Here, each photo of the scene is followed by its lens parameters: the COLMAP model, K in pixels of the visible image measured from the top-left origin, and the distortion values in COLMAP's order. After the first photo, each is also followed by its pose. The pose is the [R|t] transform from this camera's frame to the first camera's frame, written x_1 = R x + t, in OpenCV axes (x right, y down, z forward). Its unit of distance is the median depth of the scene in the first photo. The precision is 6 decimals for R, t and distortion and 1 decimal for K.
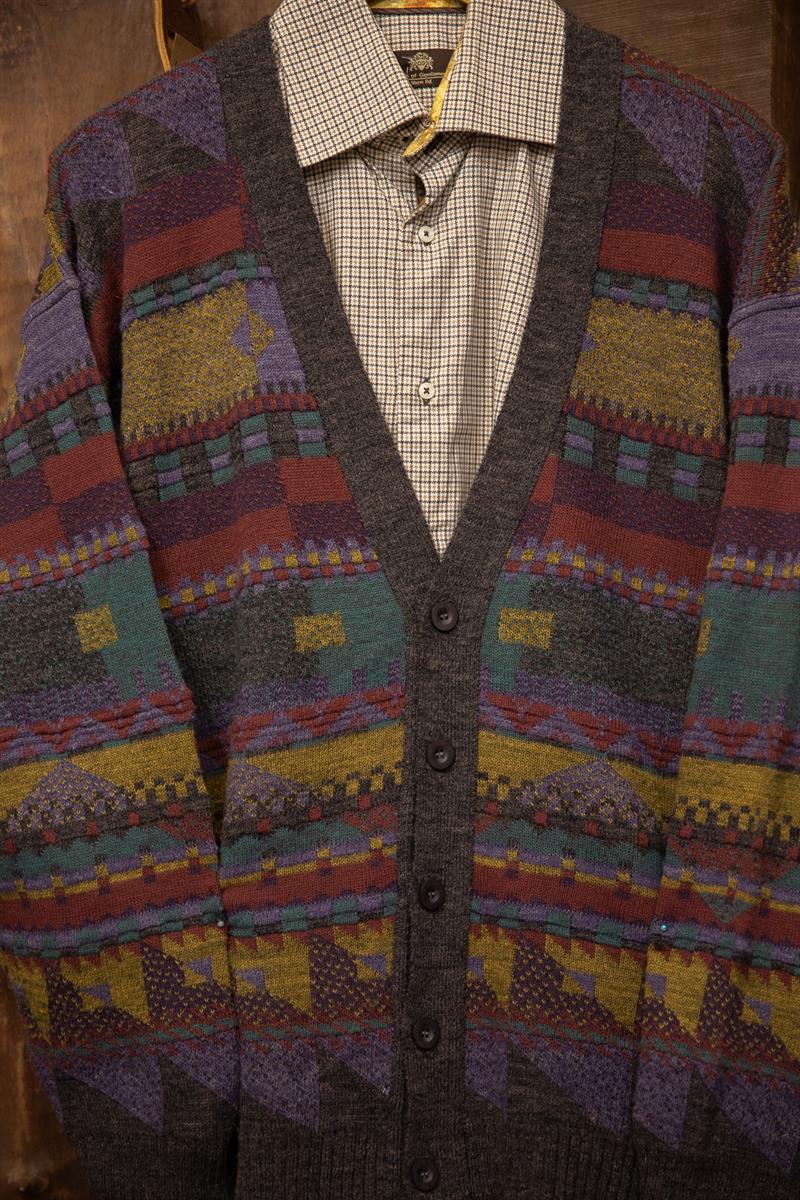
lens RADIAL K [[2280.3, 0, 386.9], [0, 2280.3, 607.3], [0, 0, 1]] dist [0.175609, 0.000000]
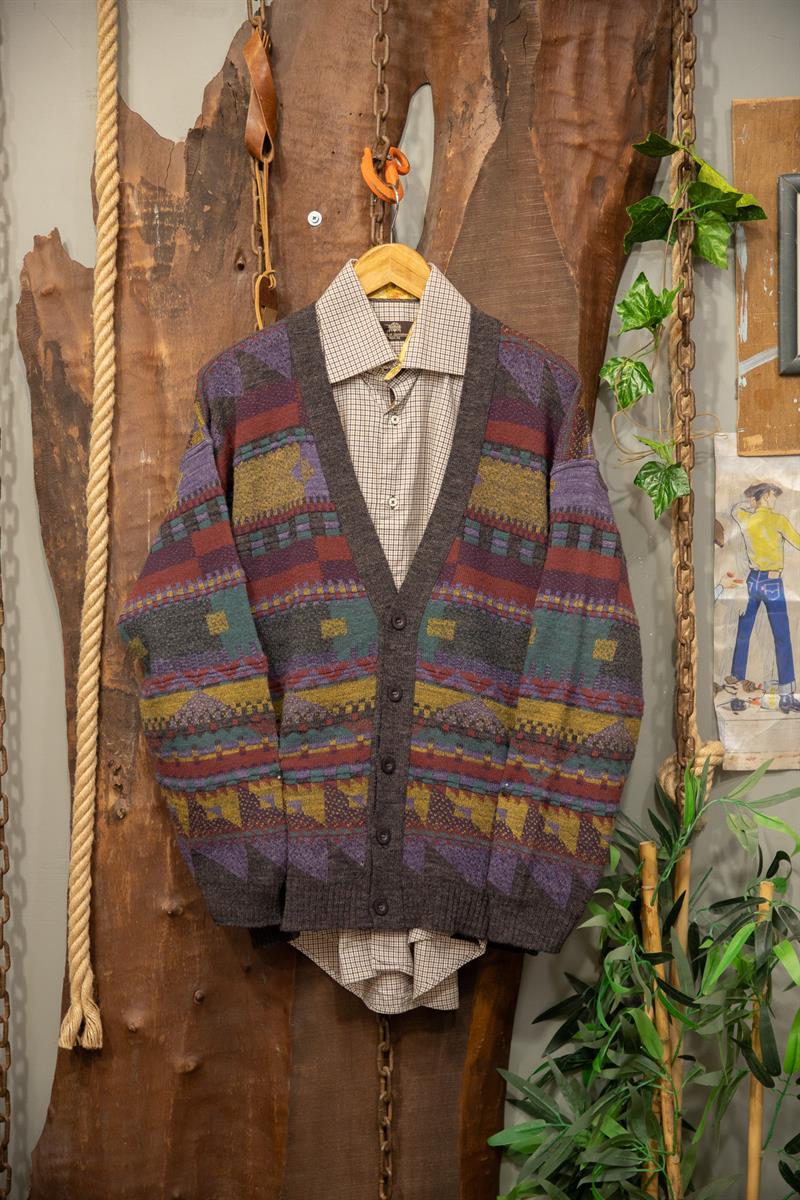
lens RADIAL K [[1809.8, 0, 395.8], [0, 1809.8, 606.8], [0, 0, 1]] dist [0.084001, 0.000000]
pose [[0.999414, 0.027054, 0.020970, -0.009852], [-0.027748, 0.999051, 0.033579, -0.059347], [-0.020042, -0.034142, 0.999216, -0.520983]]
